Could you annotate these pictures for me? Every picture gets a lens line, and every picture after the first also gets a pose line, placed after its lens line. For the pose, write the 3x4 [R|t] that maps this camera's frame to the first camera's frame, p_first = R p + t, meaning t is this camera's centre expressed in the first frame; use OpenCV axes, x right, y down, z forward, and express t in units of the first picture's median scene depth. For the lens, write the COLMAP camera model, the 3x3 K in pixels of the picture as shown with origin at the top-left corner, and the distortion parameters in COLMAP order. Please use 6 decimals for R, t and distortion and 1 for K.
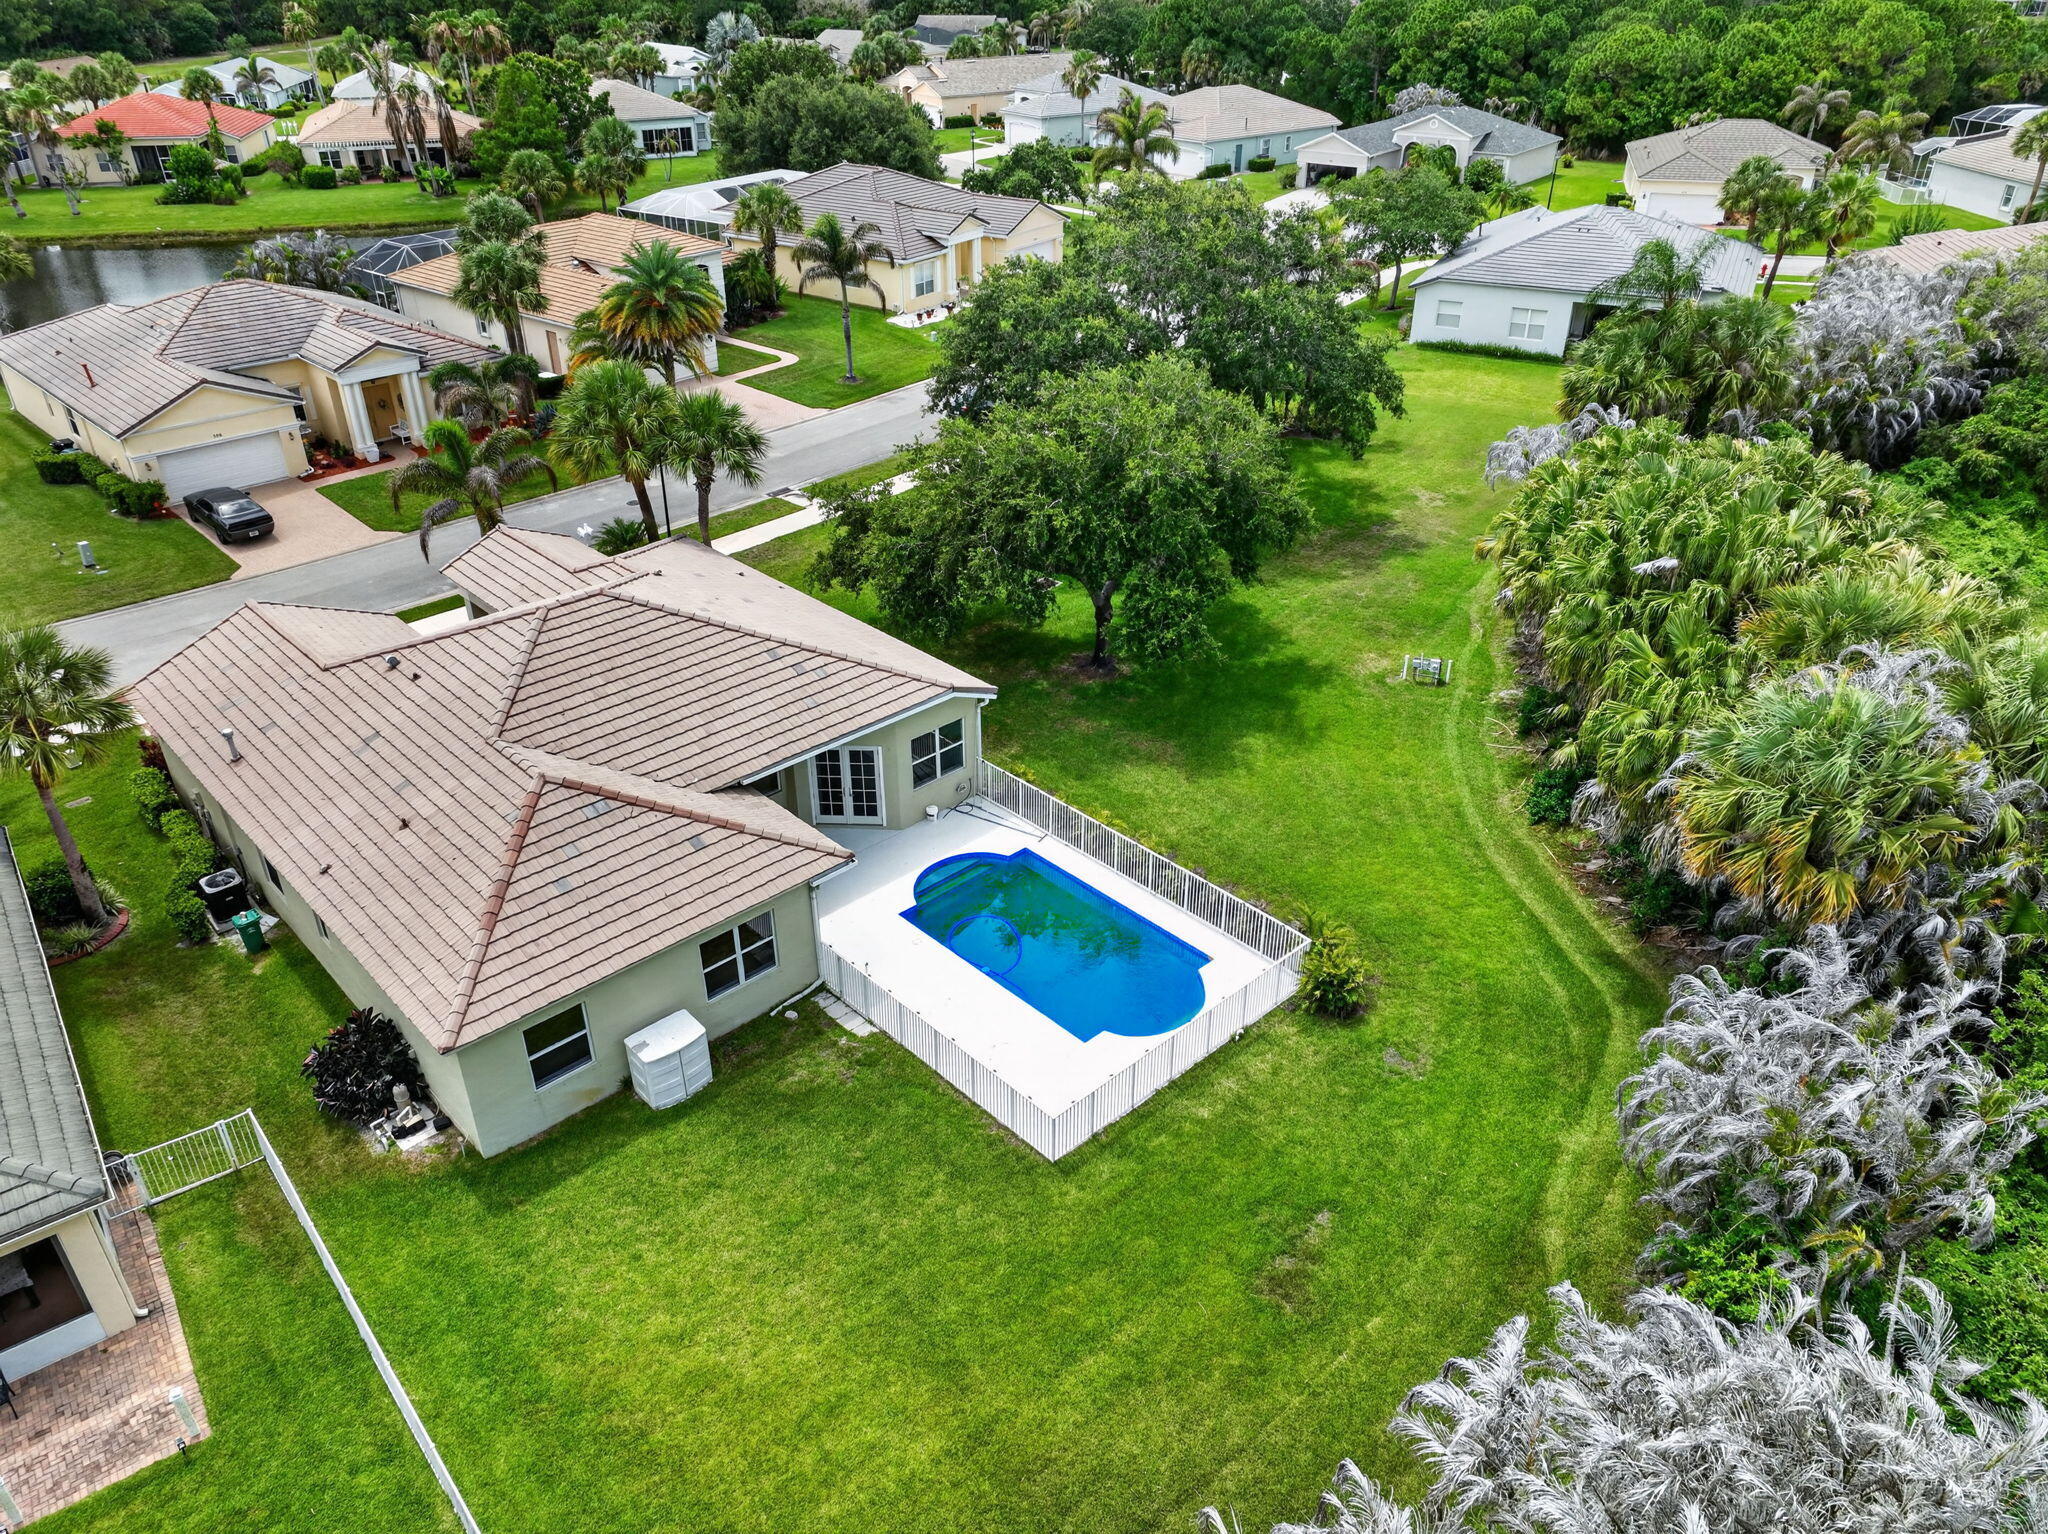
lens RADIAL K [[1447.1, 0, 1026.9], [0, 1447.1, 758.4], [0, 0, 1]] dist [-0.012626, 0.028103]
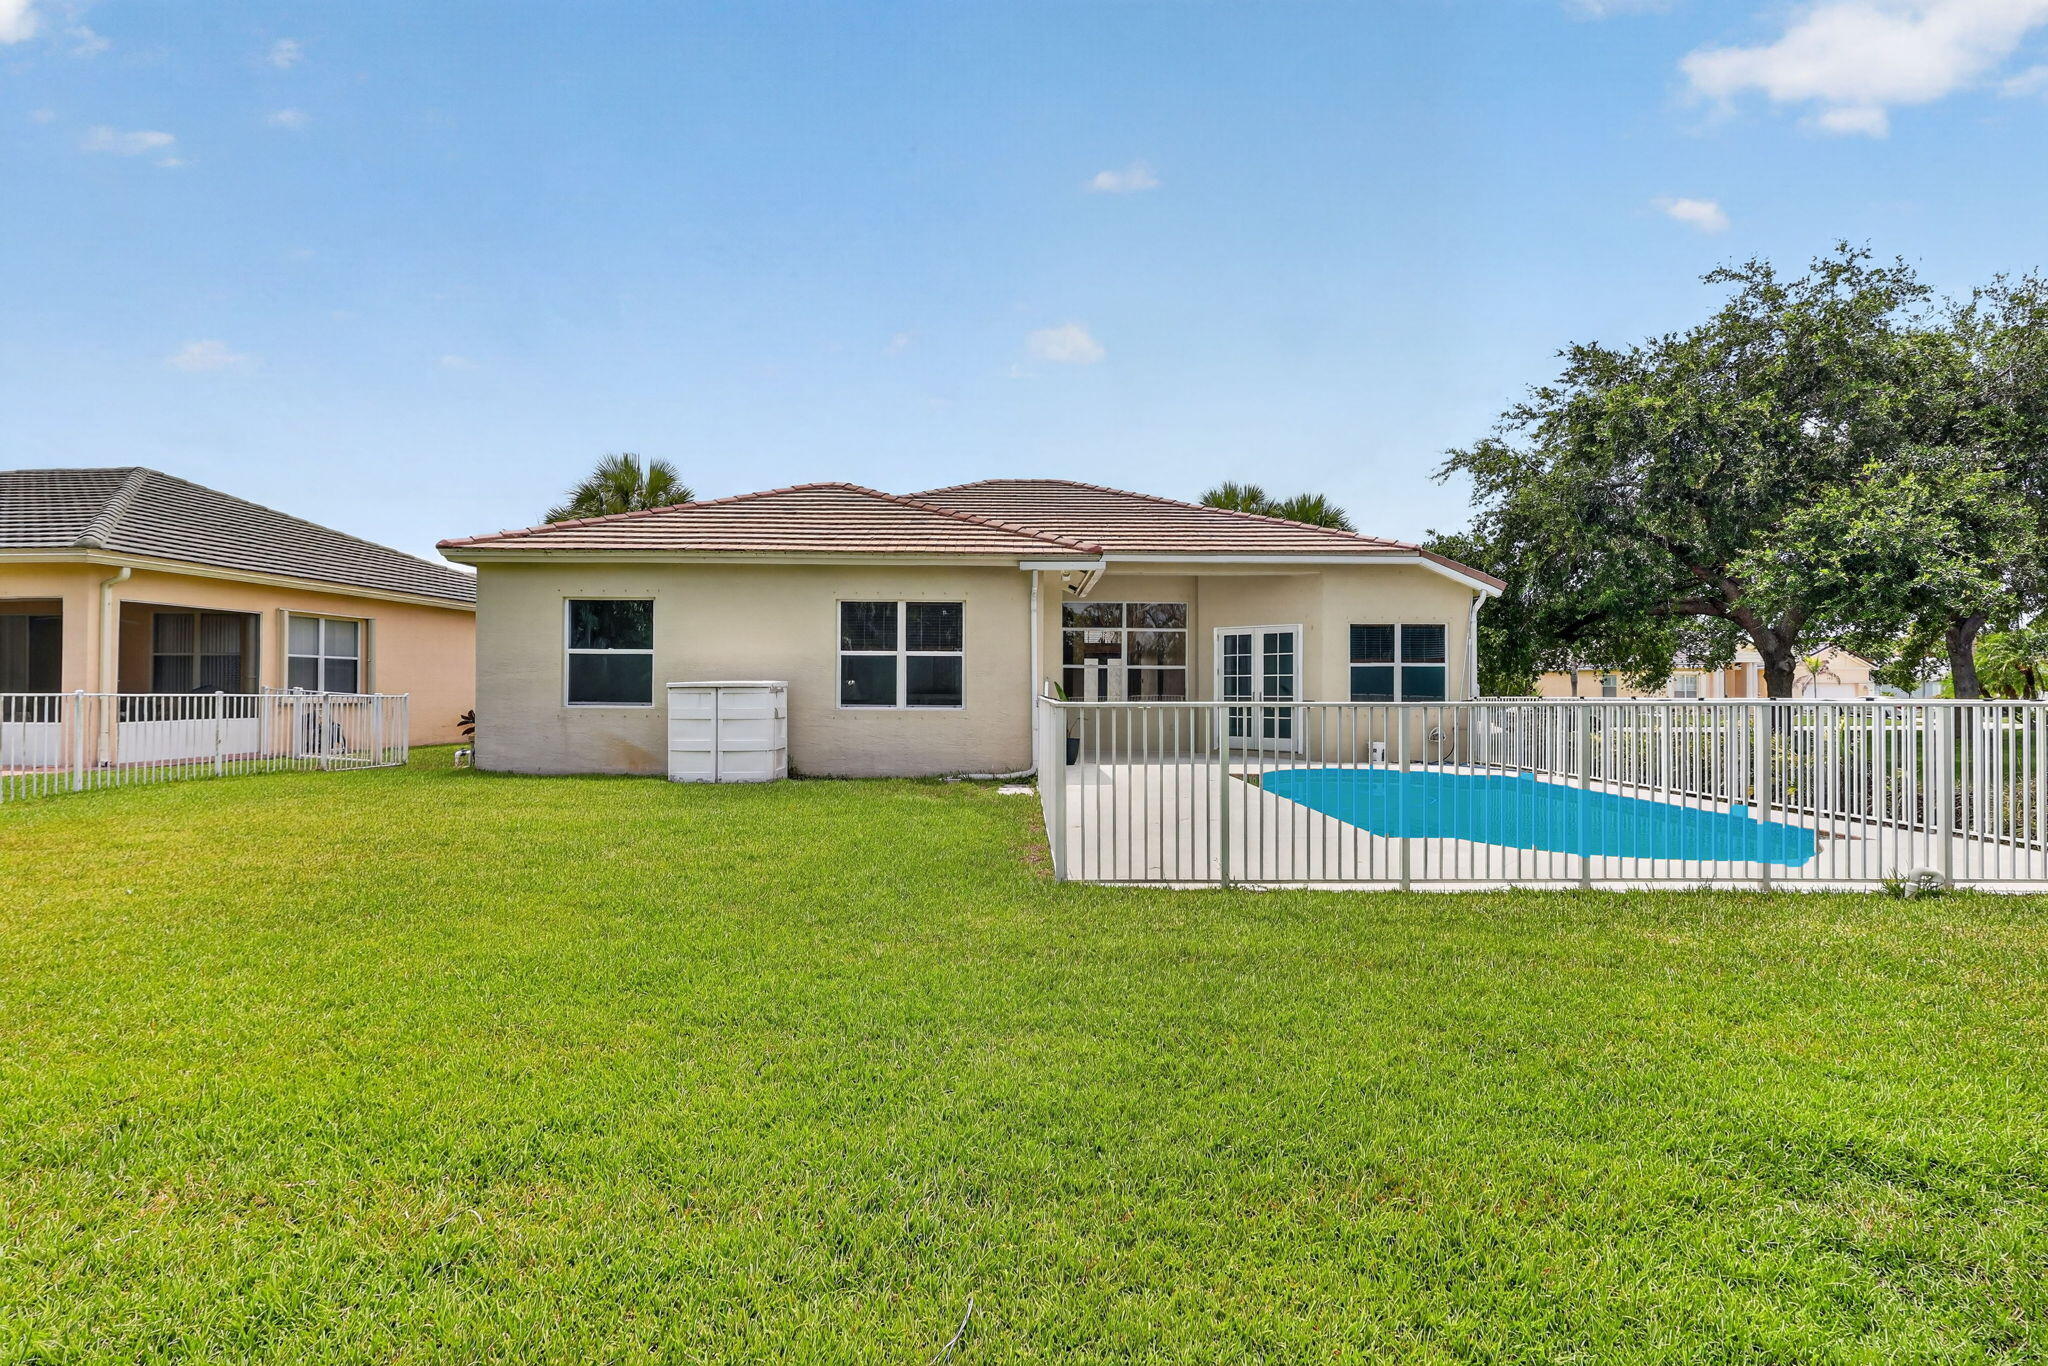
lens RADIAL K [[952.2, 0, 1023.9], [0, 952.2, 692.0], [0, 0, 1]] dist [-0.004551, 0.000065]
pose [[0.732393, -0.000107, -0.680882, 0.083980], [-0.344682, 0.862341, -0.370894, 0.169823], [0.587192, 0.506328, 0.631536, 0.436165]]
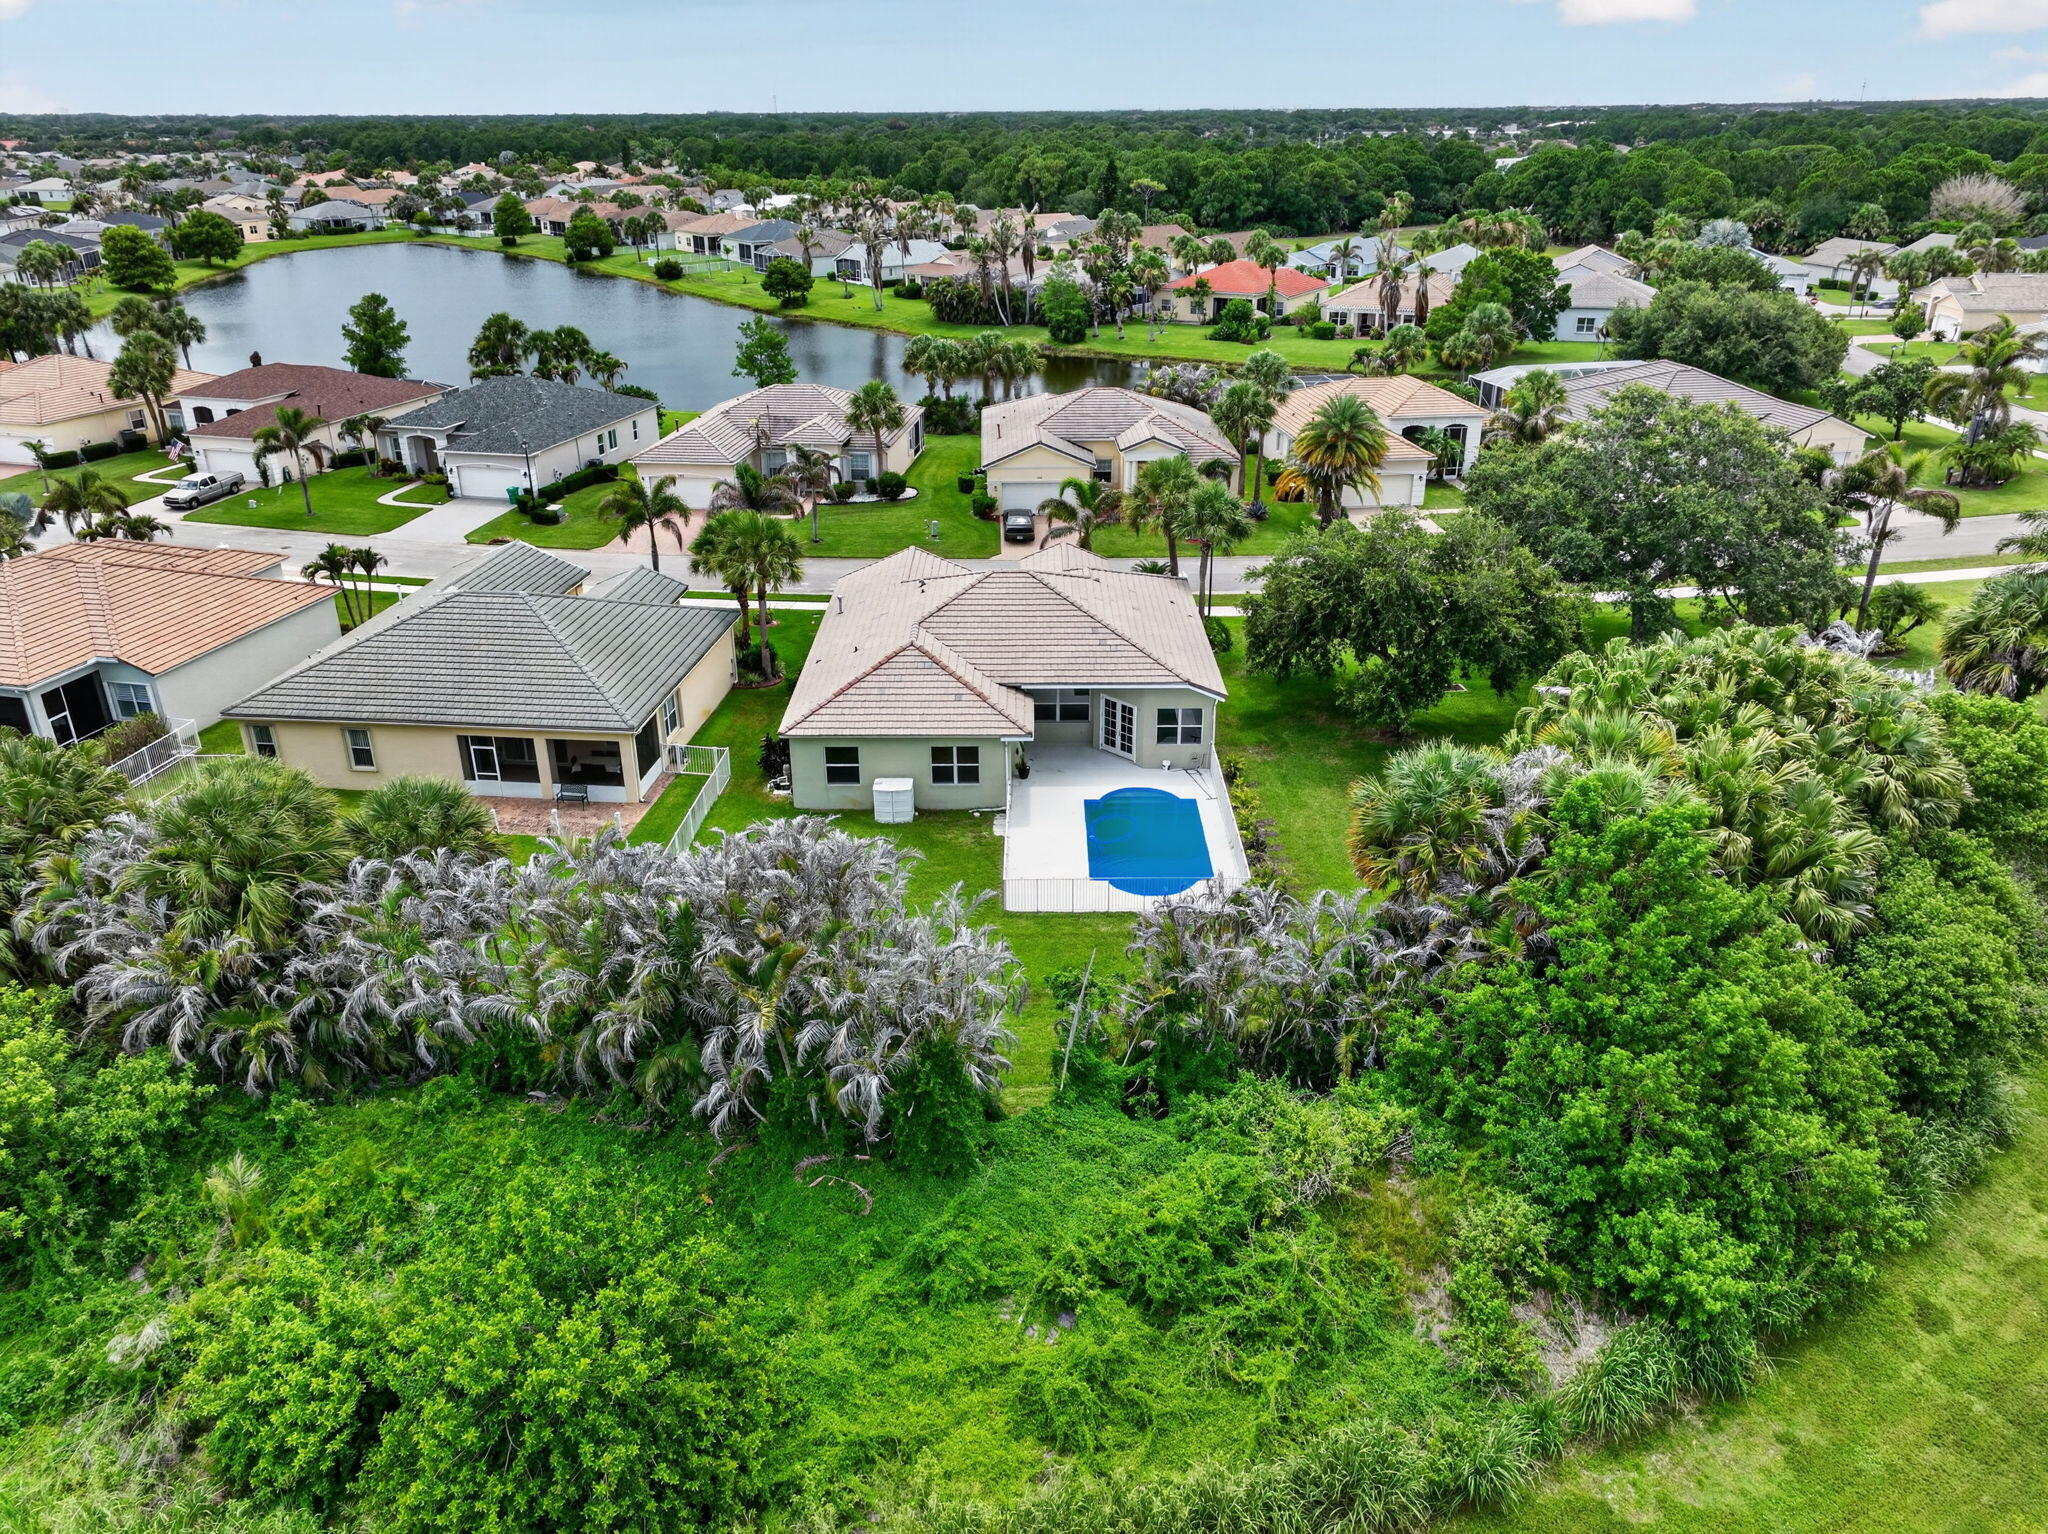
lens RADIAL K [[1447.1, 0, 1023.8], [0, 1447.1, 778.8], [0, 0, 1]] dist [-0.012626, 0.028103]
pose [[0.724136, 0.286269, -0.627437, 0.549134], [-0.341851, 0.939141, 0.033949, 0.036565], [0.598970, 0.189906, 0.777927, -0.173067]]
